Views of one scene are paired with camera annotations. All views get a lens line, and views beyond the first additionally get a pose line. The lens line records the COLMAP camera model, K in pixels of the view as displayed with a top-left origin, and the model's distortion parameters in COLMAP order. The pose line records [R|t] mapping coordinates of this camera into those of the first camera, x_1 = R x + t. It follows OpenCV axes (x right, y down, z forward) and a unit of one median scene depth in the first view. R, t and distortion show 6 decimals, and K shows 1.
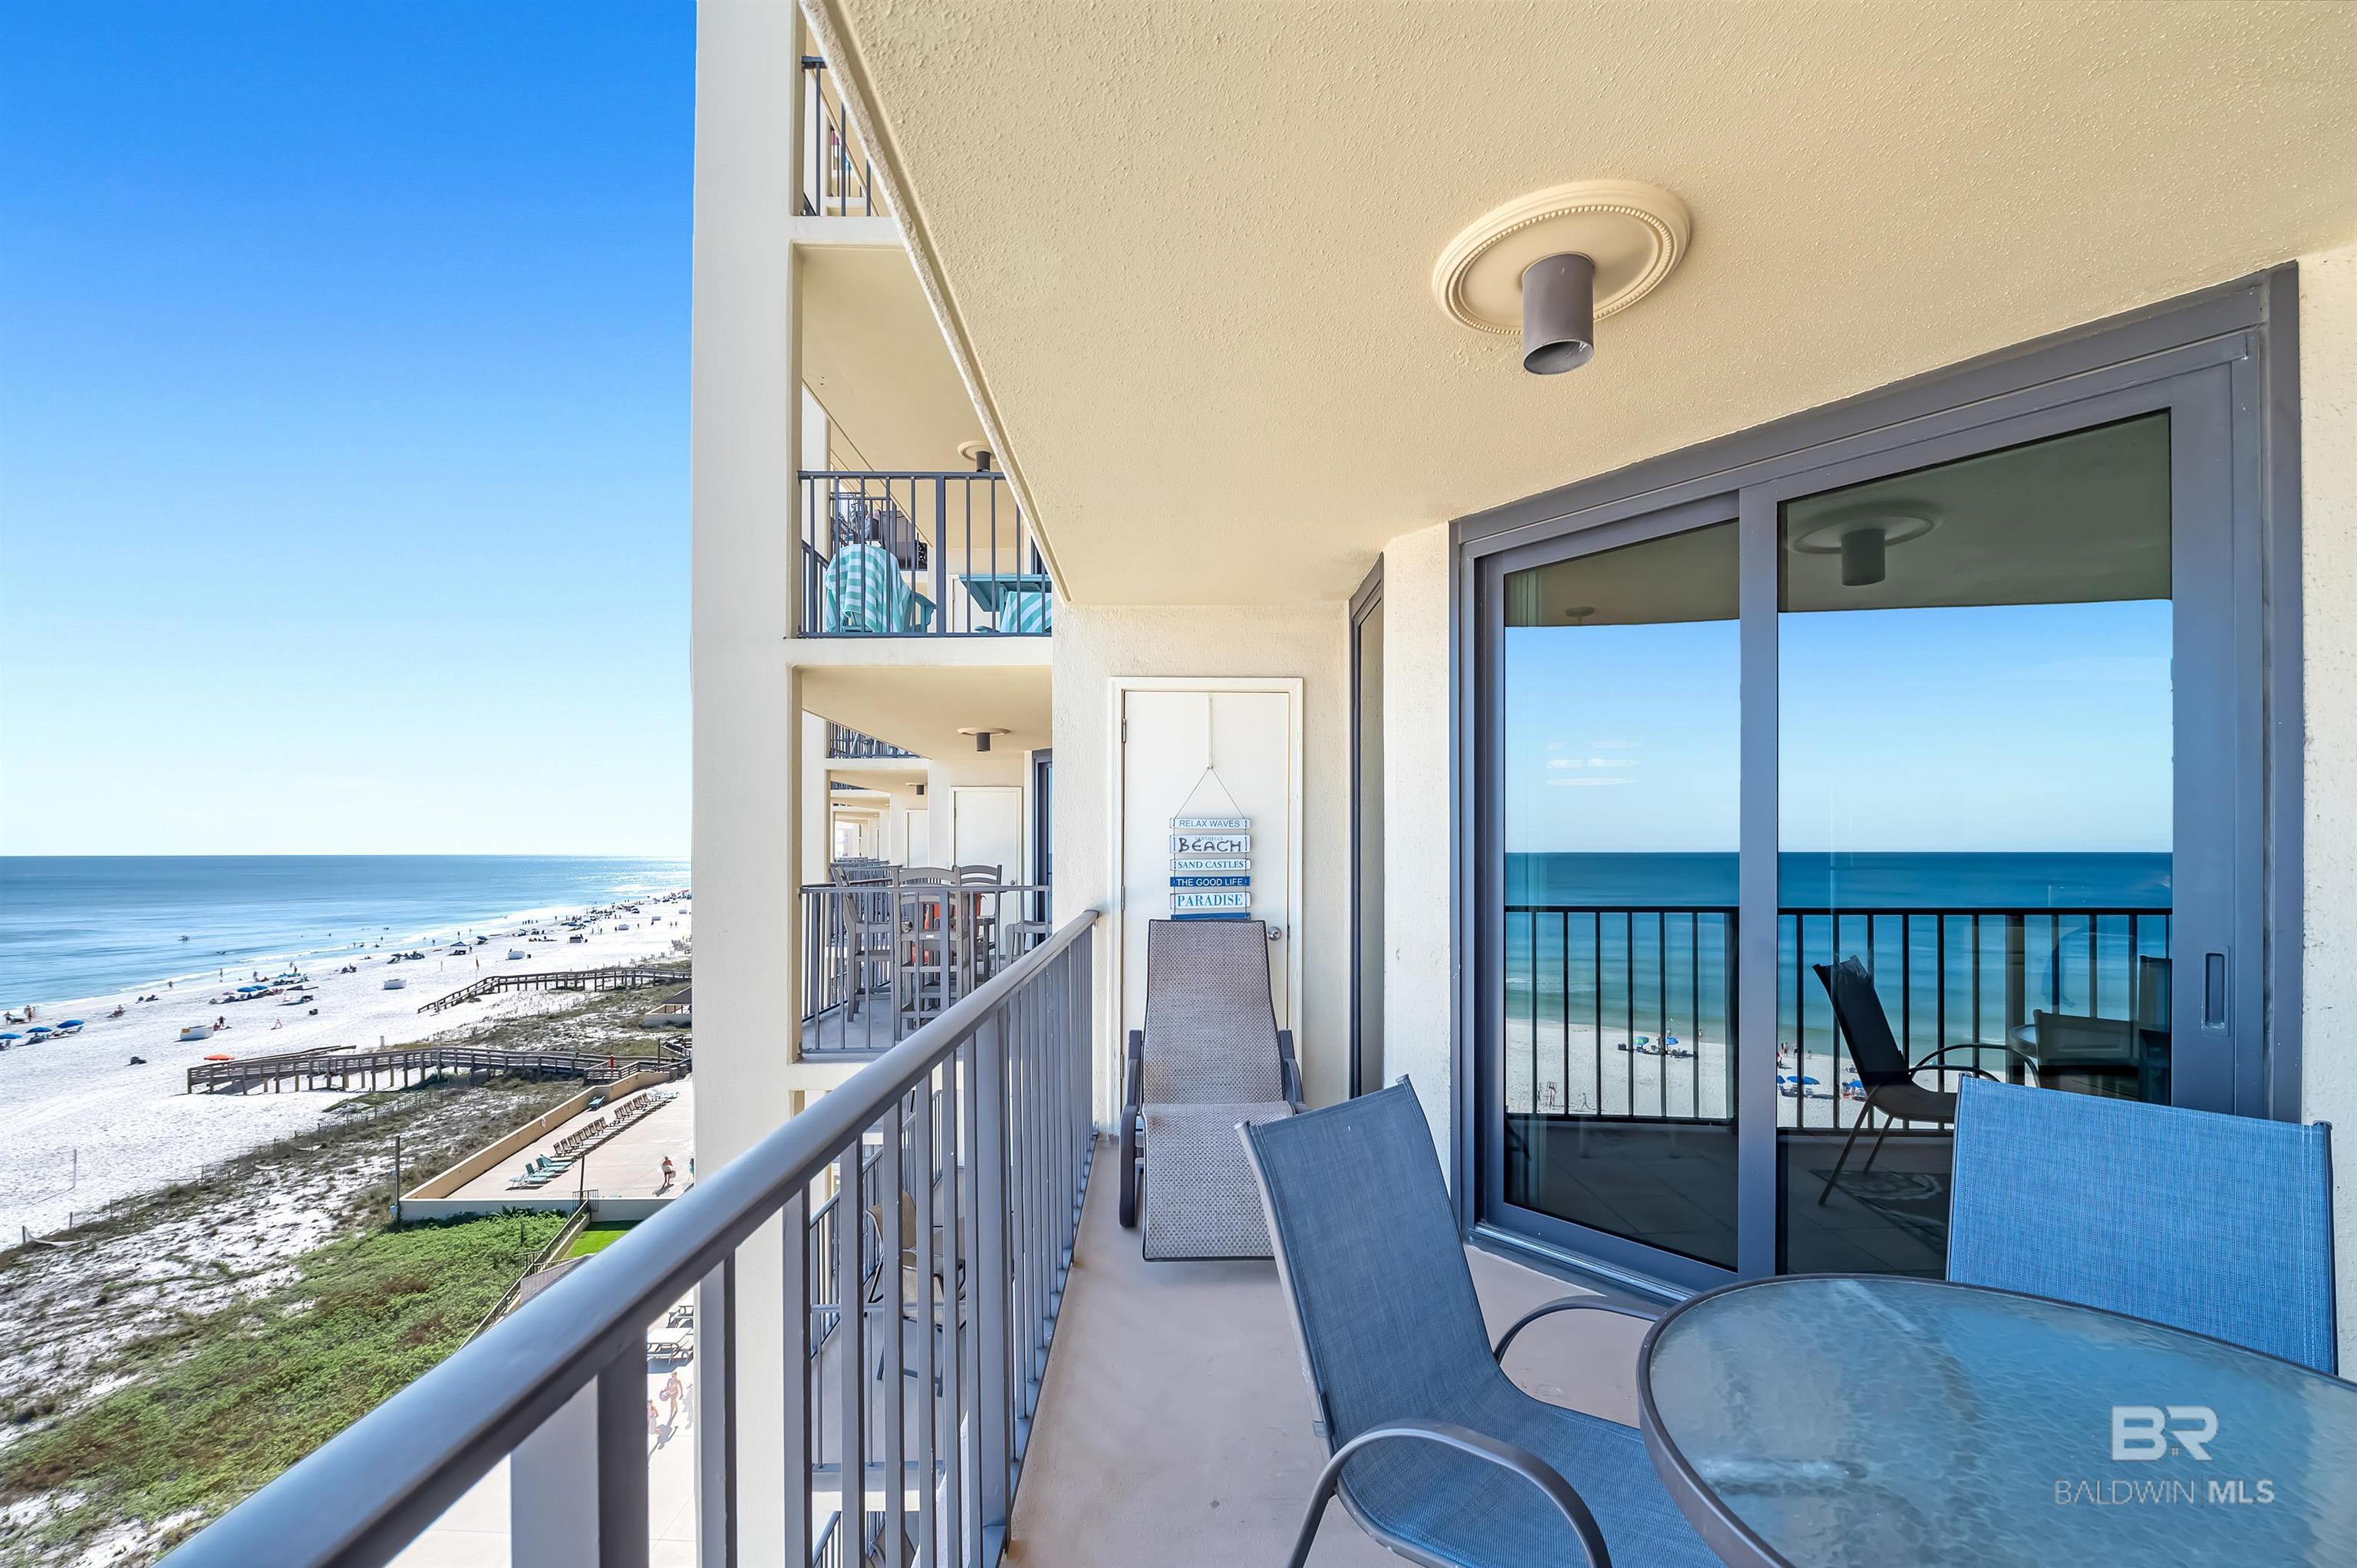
lens RADIAL K [[935.1, 0, 1185.6], [0, 935.1, 850.5], [0, 0, 1]] dist [-0.010024, -0.000043]
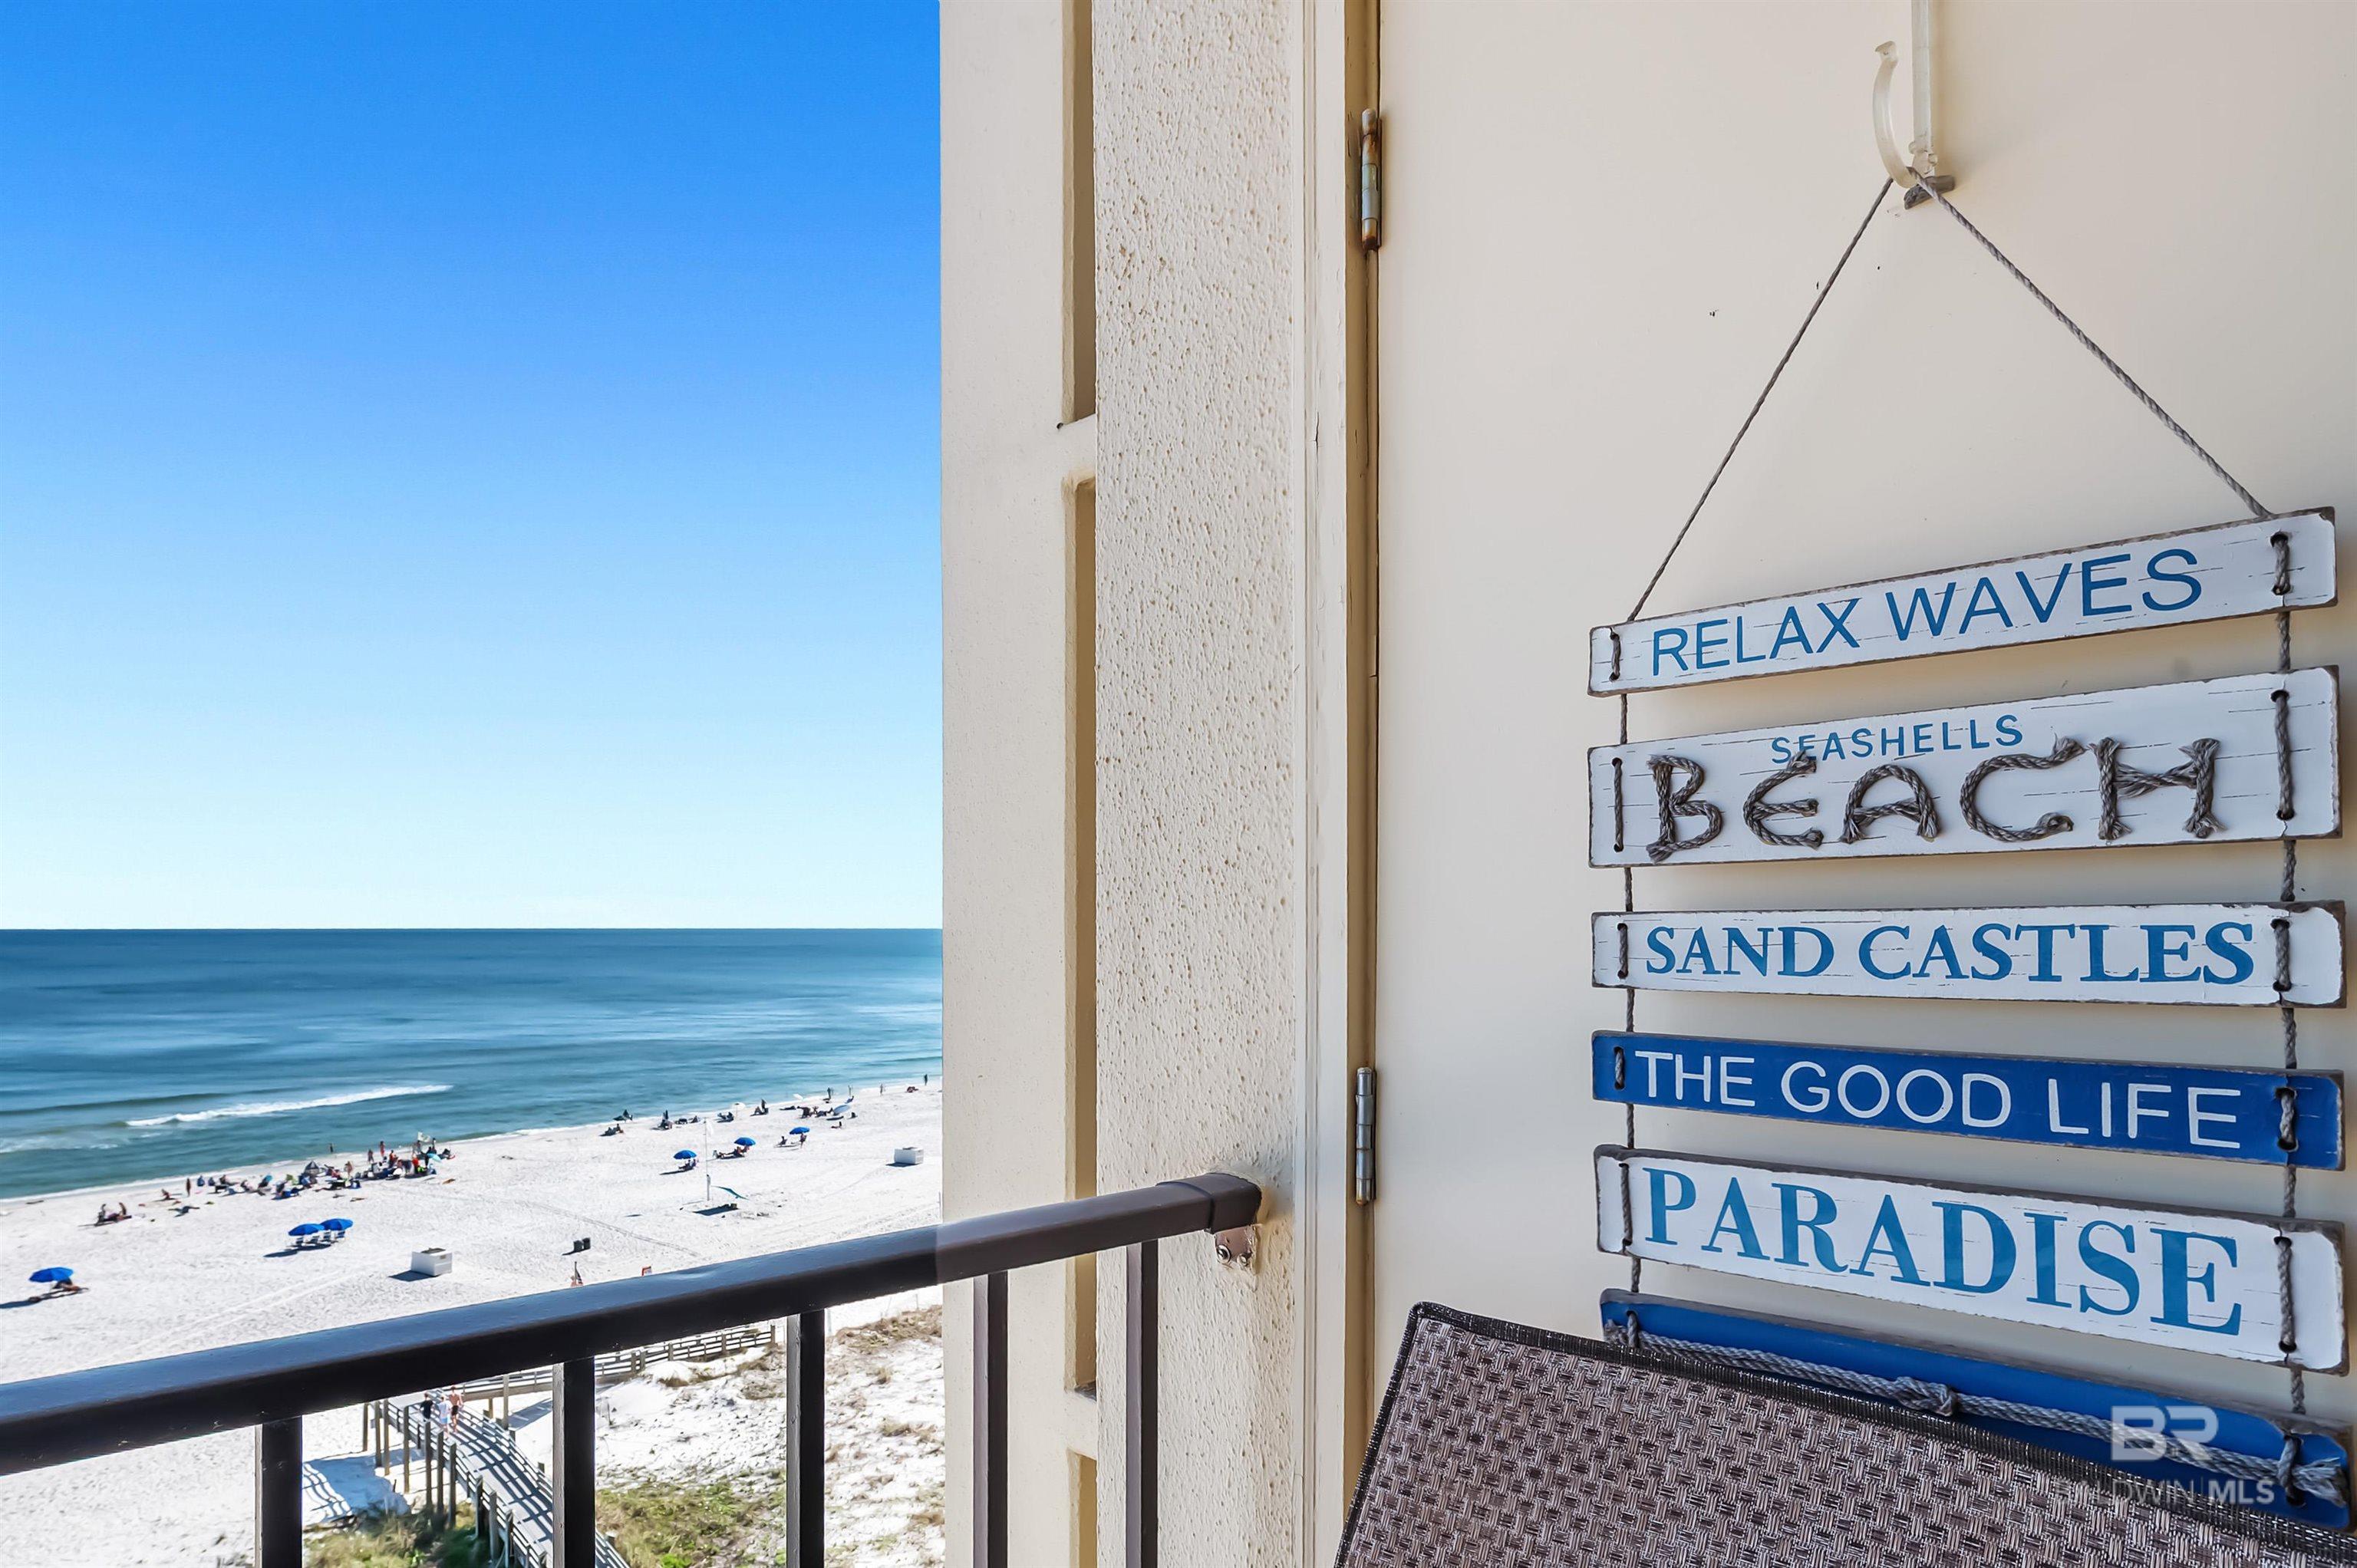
lens RADIAL K [[1372.2, 0, 1028.7], [0, 1372.2, 921.8], [0, 0, 1]] dist [-0.006711, -0.001941]
pose [[0.625402, -0.001986, -0.780300, 0.117770], [0.001297, 0.999998, -0.001505, 0.014008], [0.780301, -0.000071, 0.625404, 0.983909]]
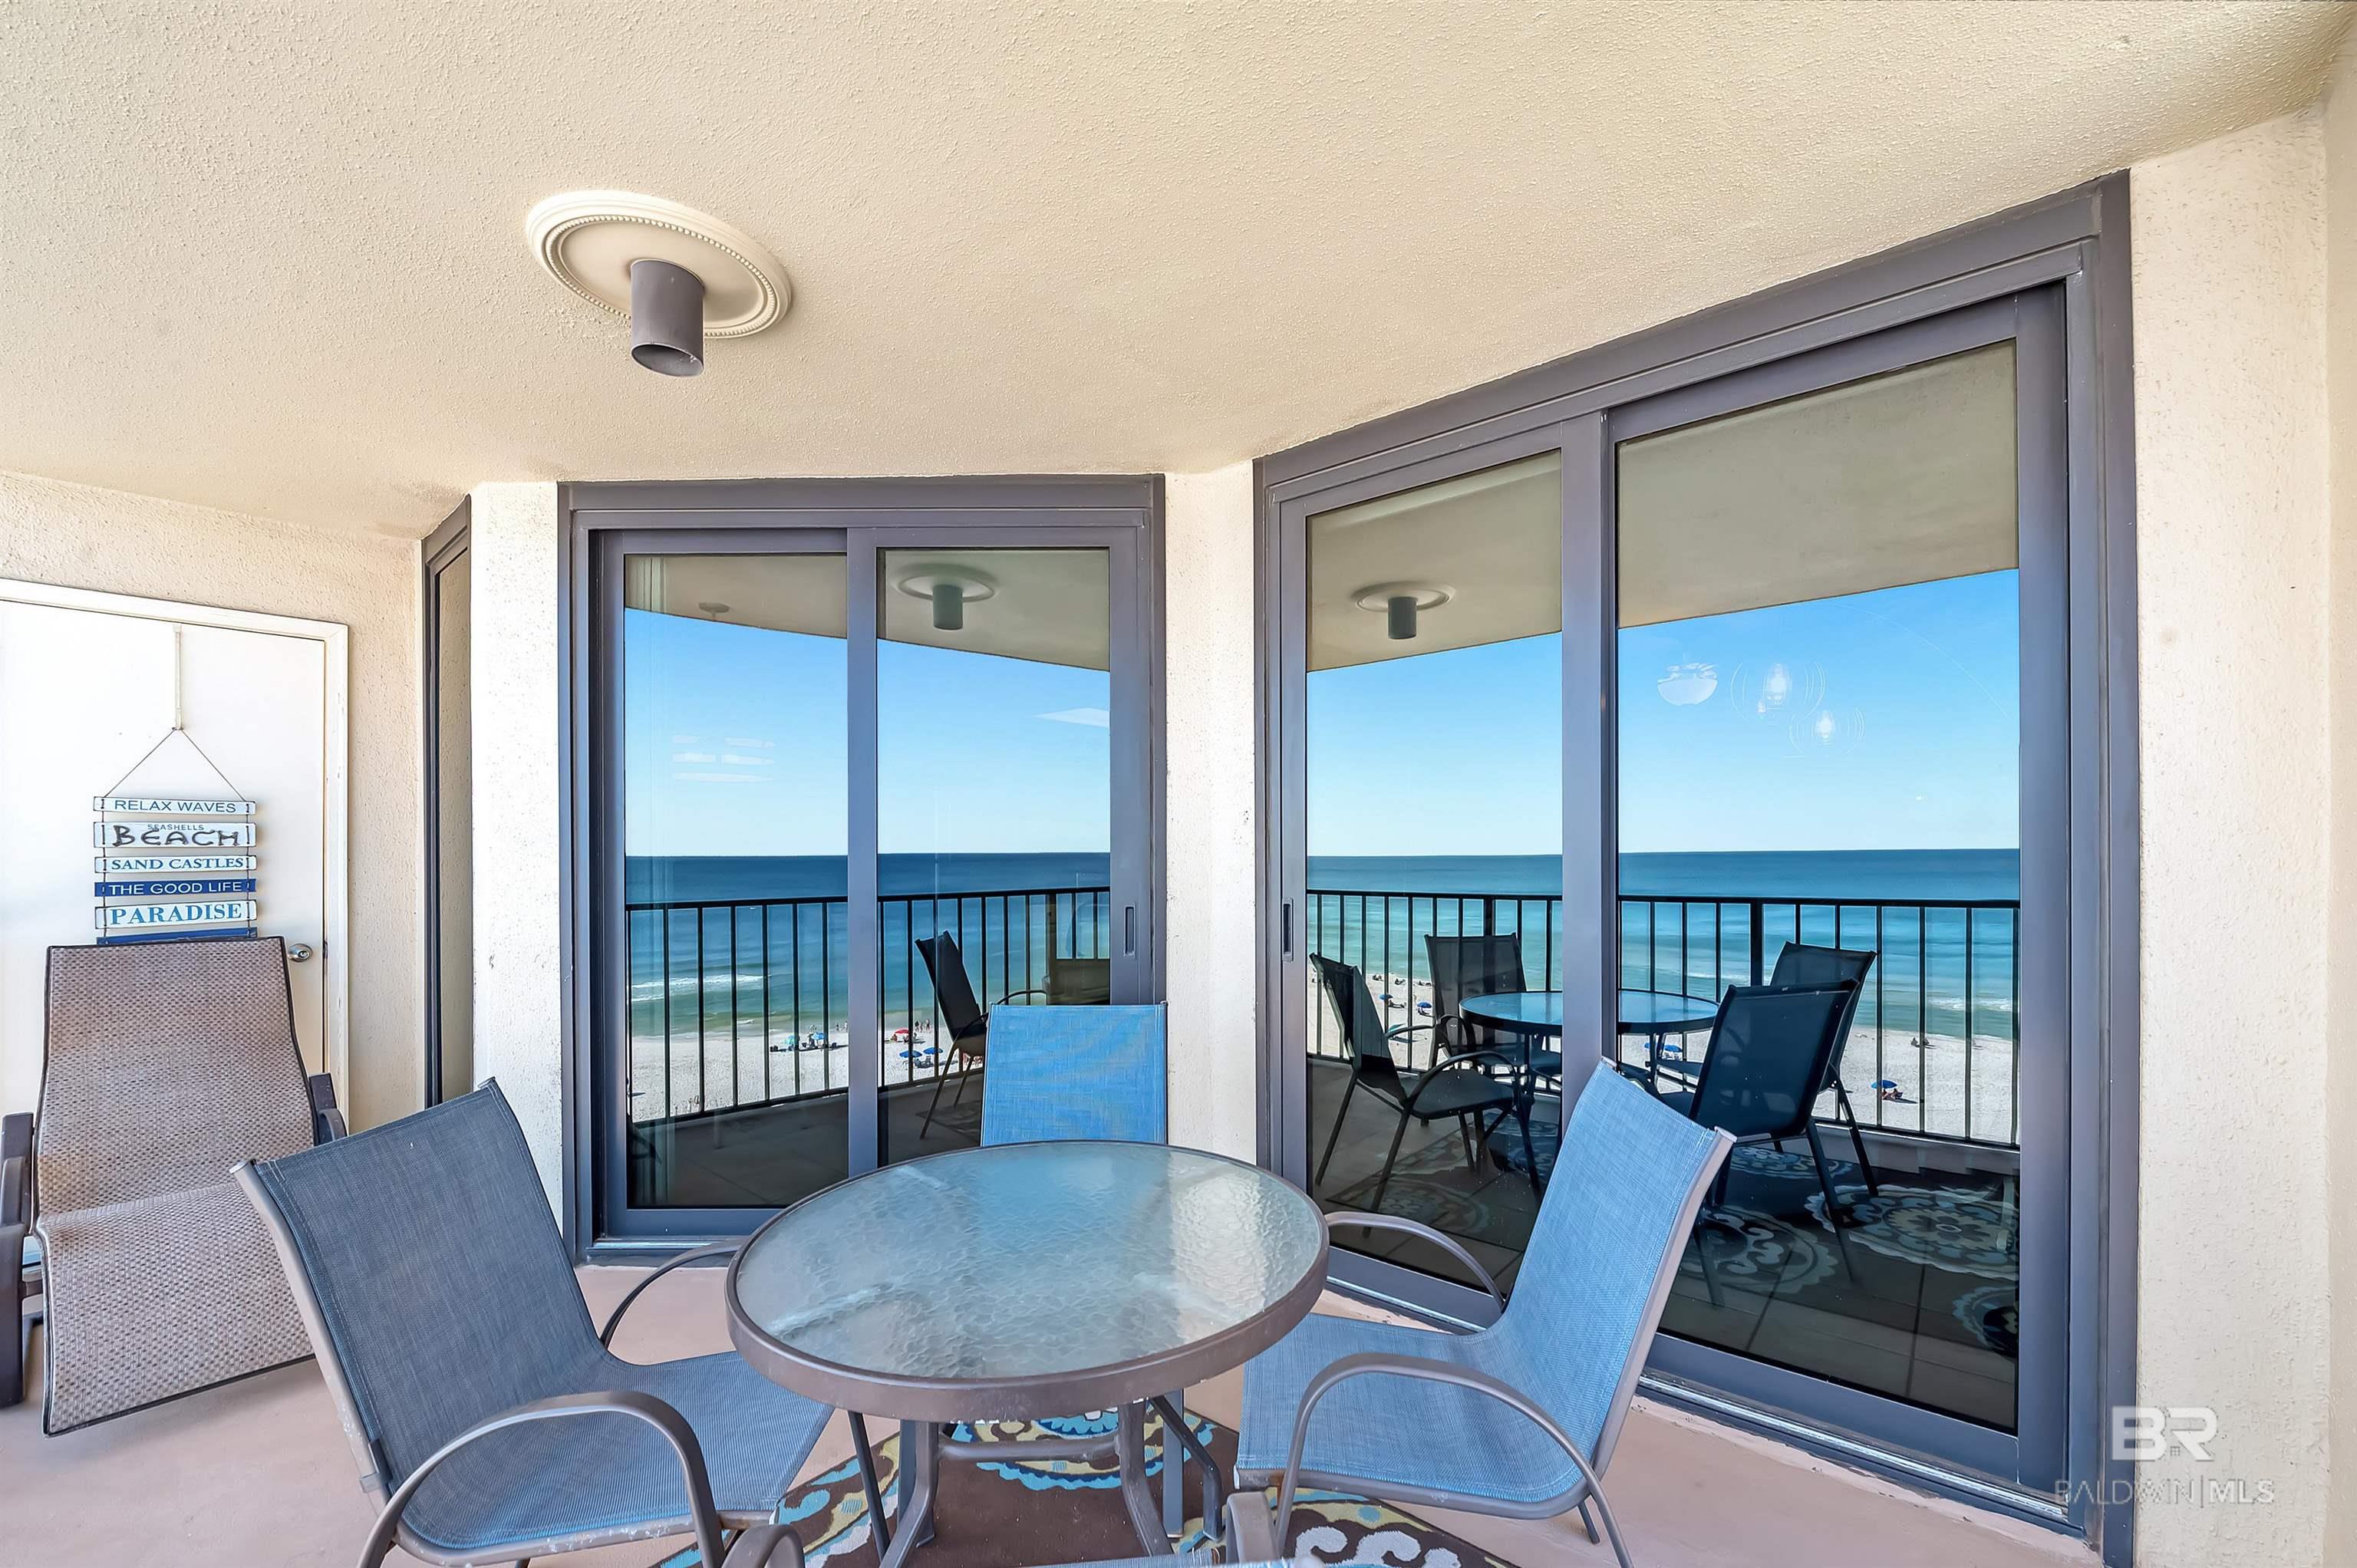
lens RADIAL K [[935.1, 0, 1185.6], [0, 935.1, 850.5], [0, 0, 1]] dist [-0.010024, -0.000043]
pose [[0.655488, -0.003534, 0.755198, -0.003111], [0.004363, 0.999990, 0.000893, 0.009580], [-0.755193, 0.002709, 0.655497, -0.058965]]
